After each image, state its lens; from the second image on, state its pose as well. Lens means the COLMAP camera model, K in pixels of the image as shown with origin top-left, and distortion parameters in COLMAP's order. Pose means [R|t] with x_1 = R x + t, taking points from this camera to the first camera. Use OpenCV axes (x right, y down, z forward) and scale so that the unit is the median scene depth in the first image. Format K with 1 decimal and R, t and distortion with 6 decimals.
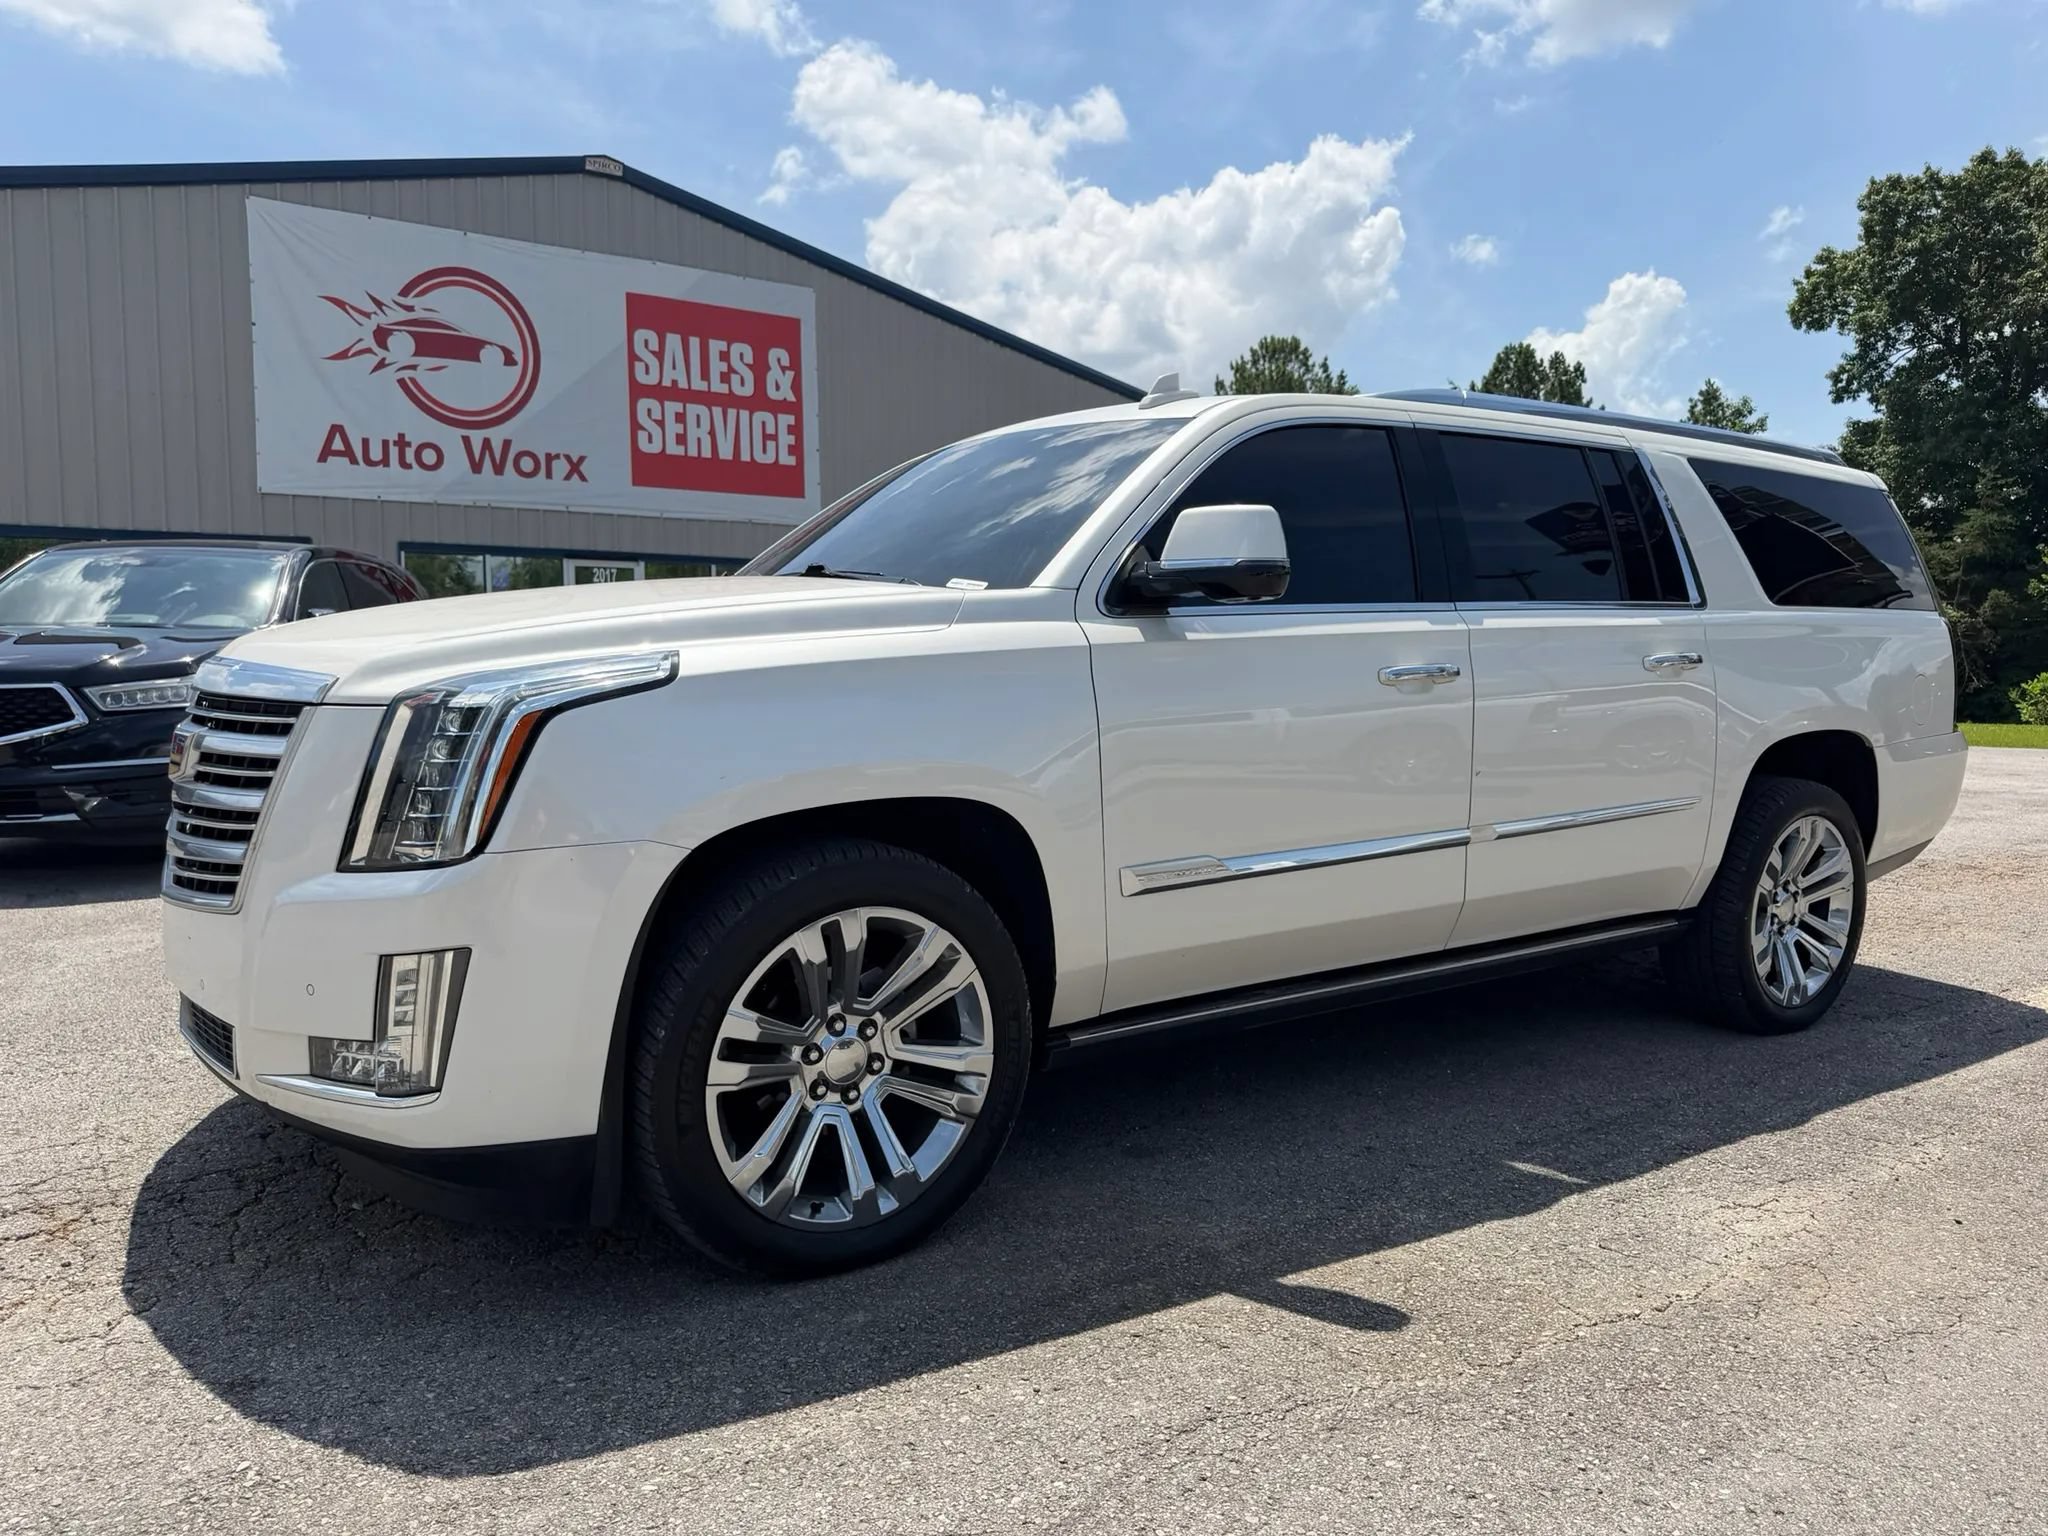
lens RADIAL K [[1470.4, 0, 1021.5], [0, 1470.4, 756.1], [0, 0, 1]] dist [0.013263, -0.016135]
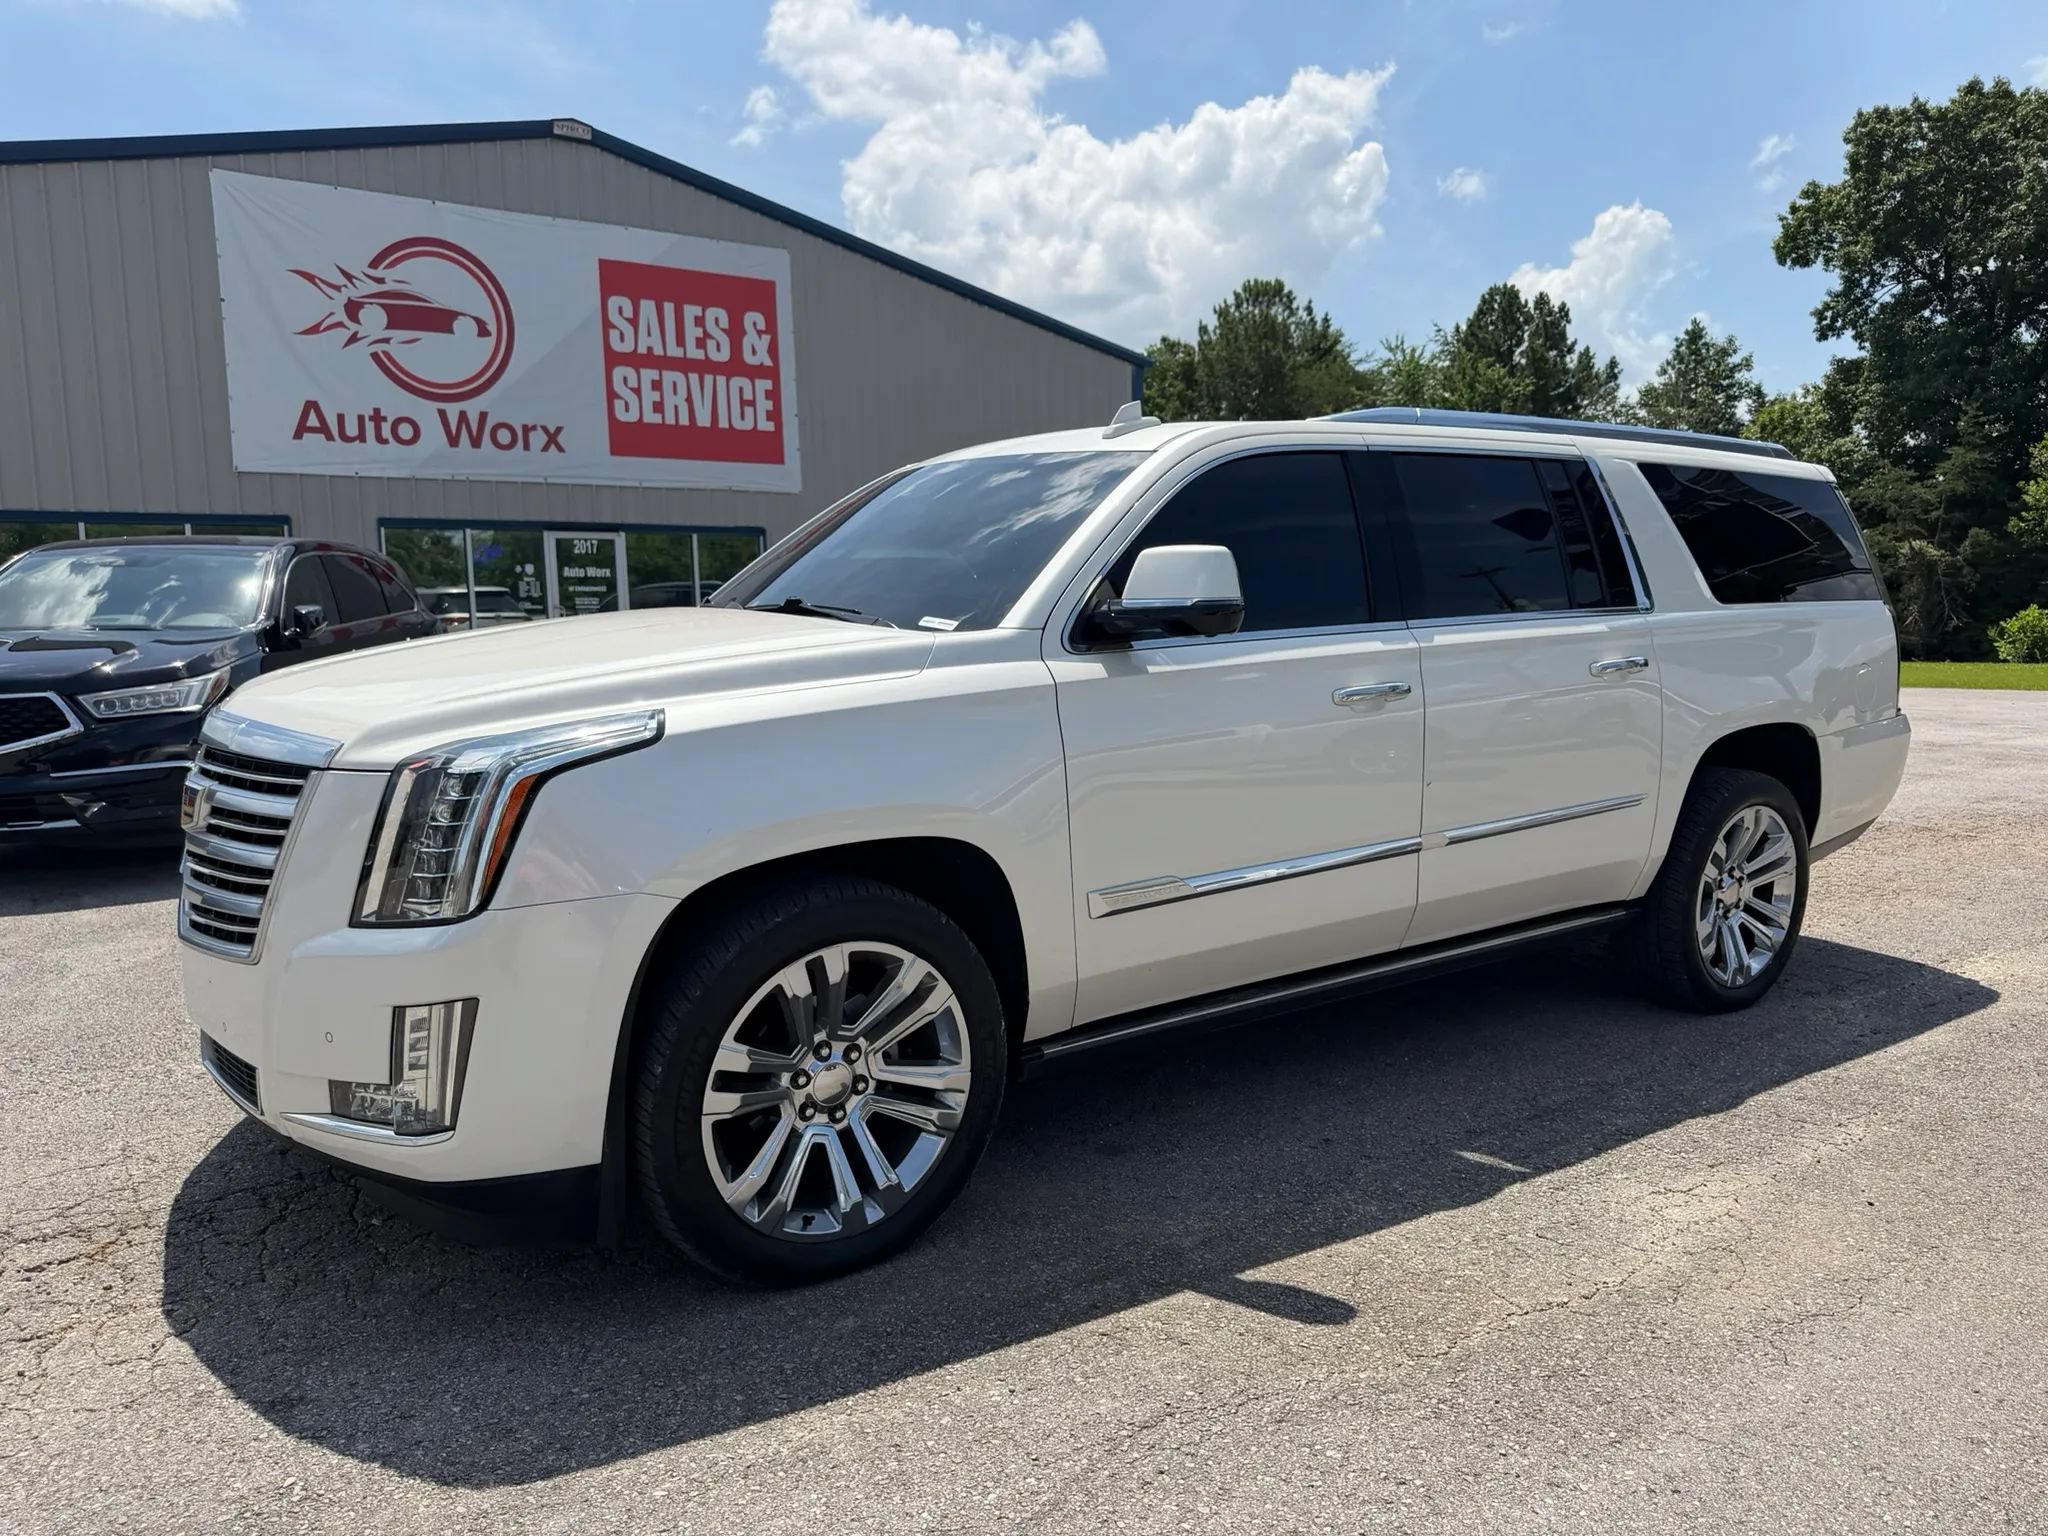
lens RADIAL K [[1470.4, 0, 1027.3], [0, 1470.4, 778.1], [0, 0, 1]] dist [0.013263, -0.016135]
pose [[0.999774, -0.018205, 0.010937, 0.012515], [0.017645, 0.998630, 0.049262, -0.054115], [-0.011819, -0.049058, 0.998726, -0.049473]]
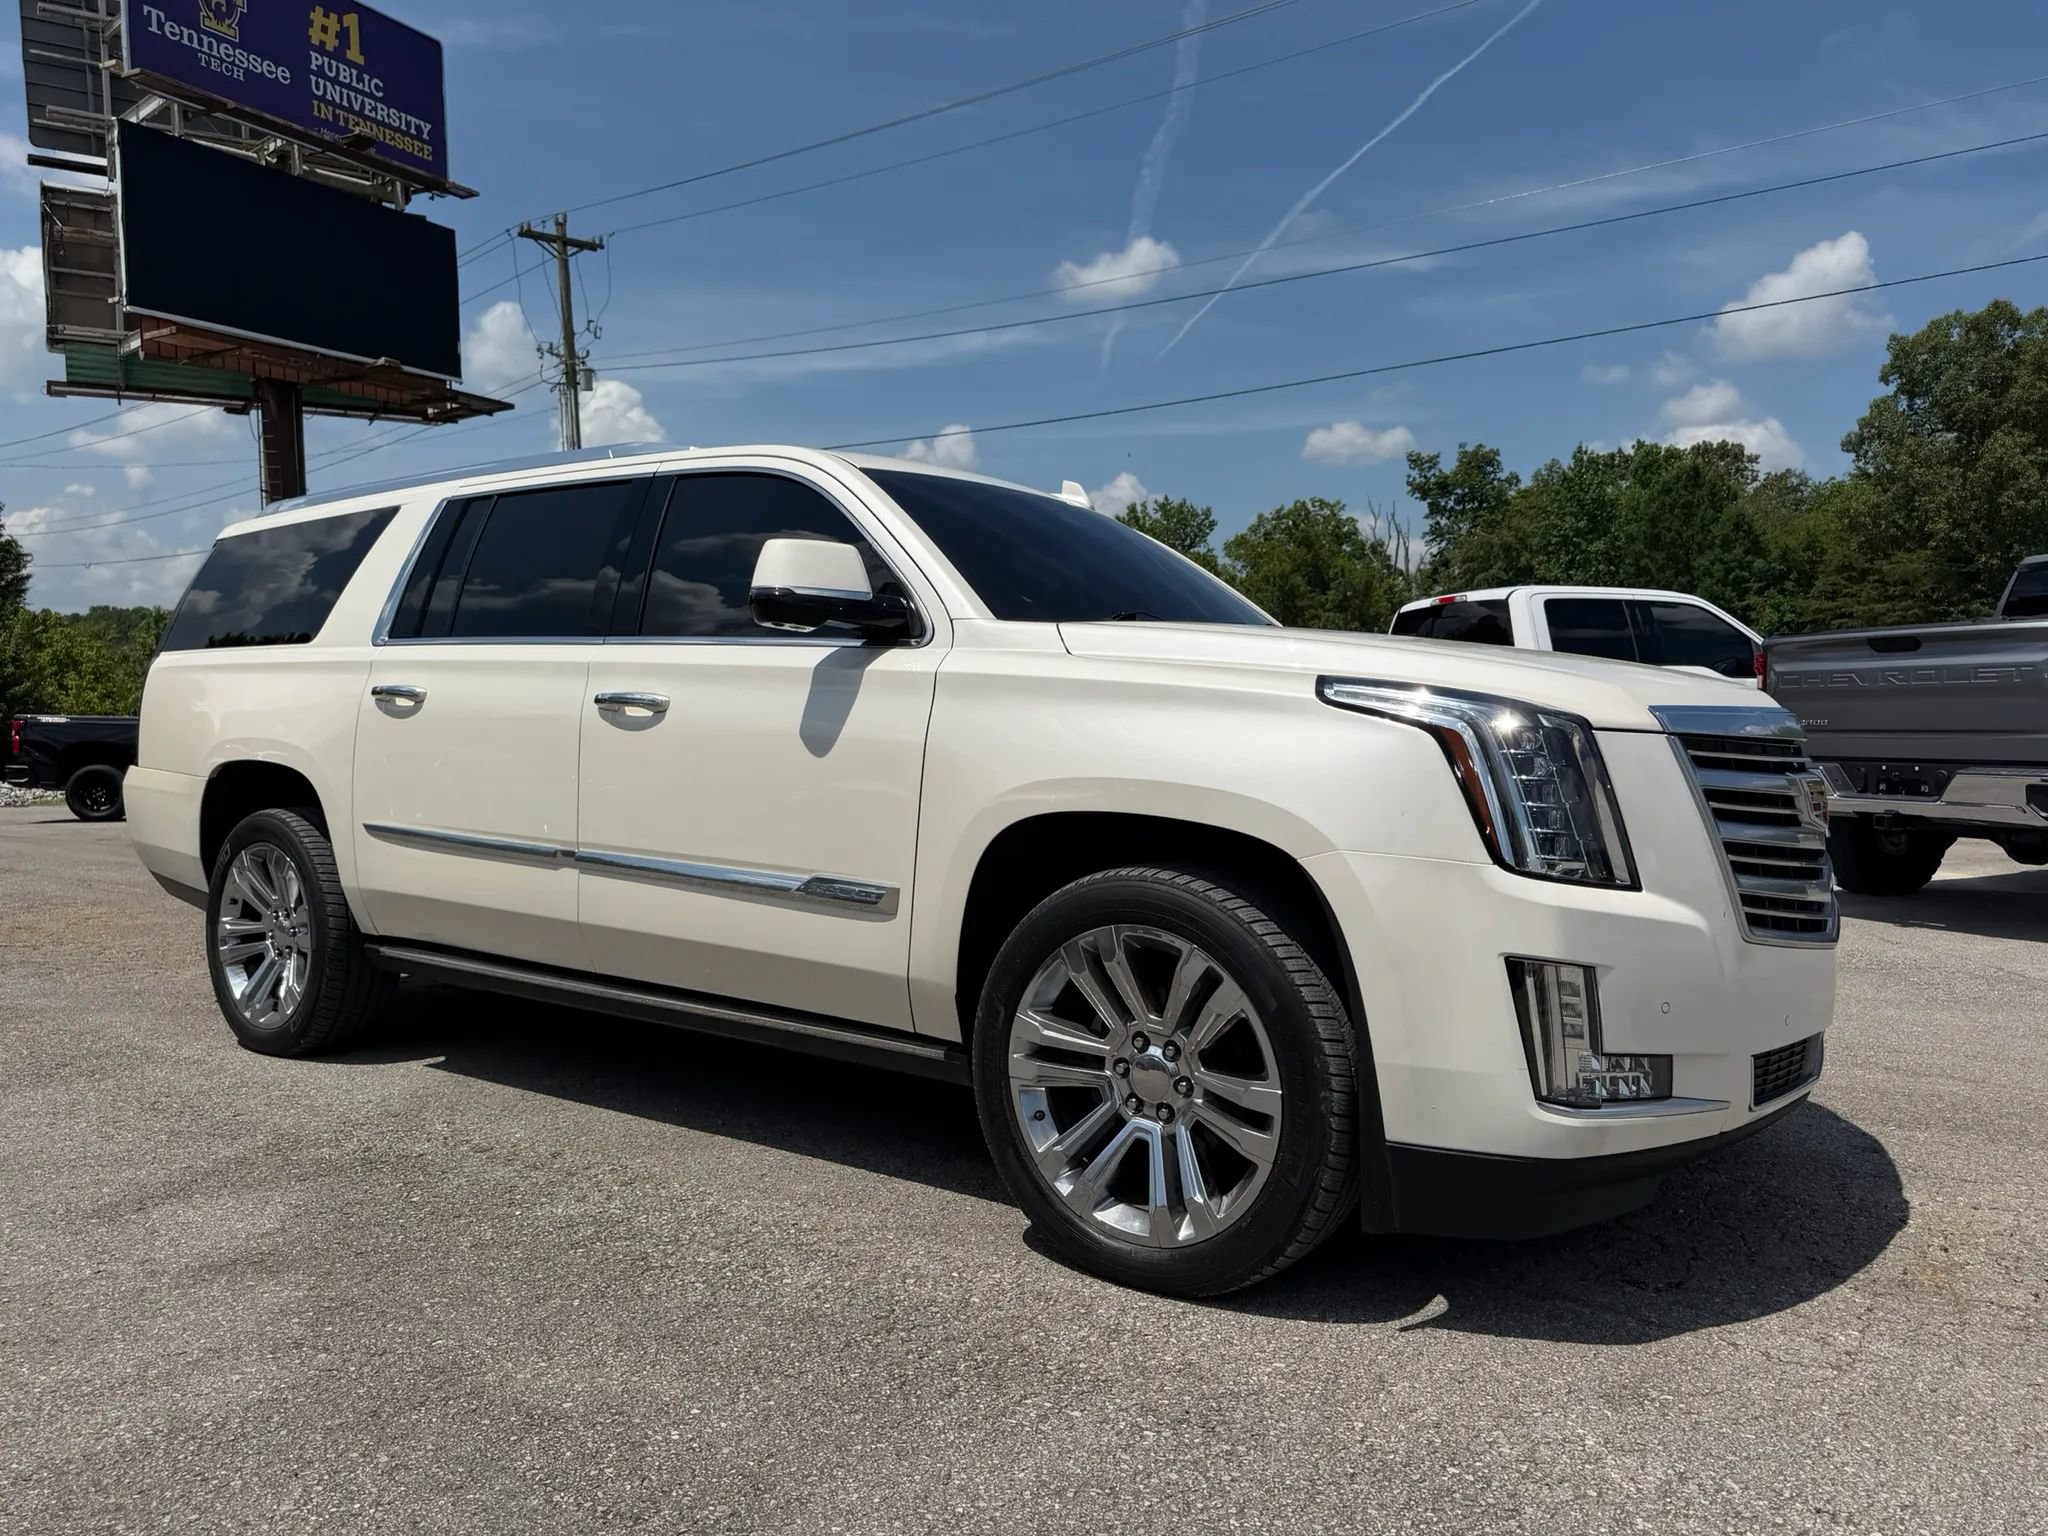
lens RADIAL K [[1470.4, 0, 1039.5], [0, 1470.4, 772.0], [0, 0, 1]] dist [0.013263, -0.016135]
pose [[-0.341120, -0.046856, 0.938851, -1.192487], [0.069963, 0.994721, 0.075064, -0.123677], [-0.937413, 0.091291, -0.336041, 1.635208]]
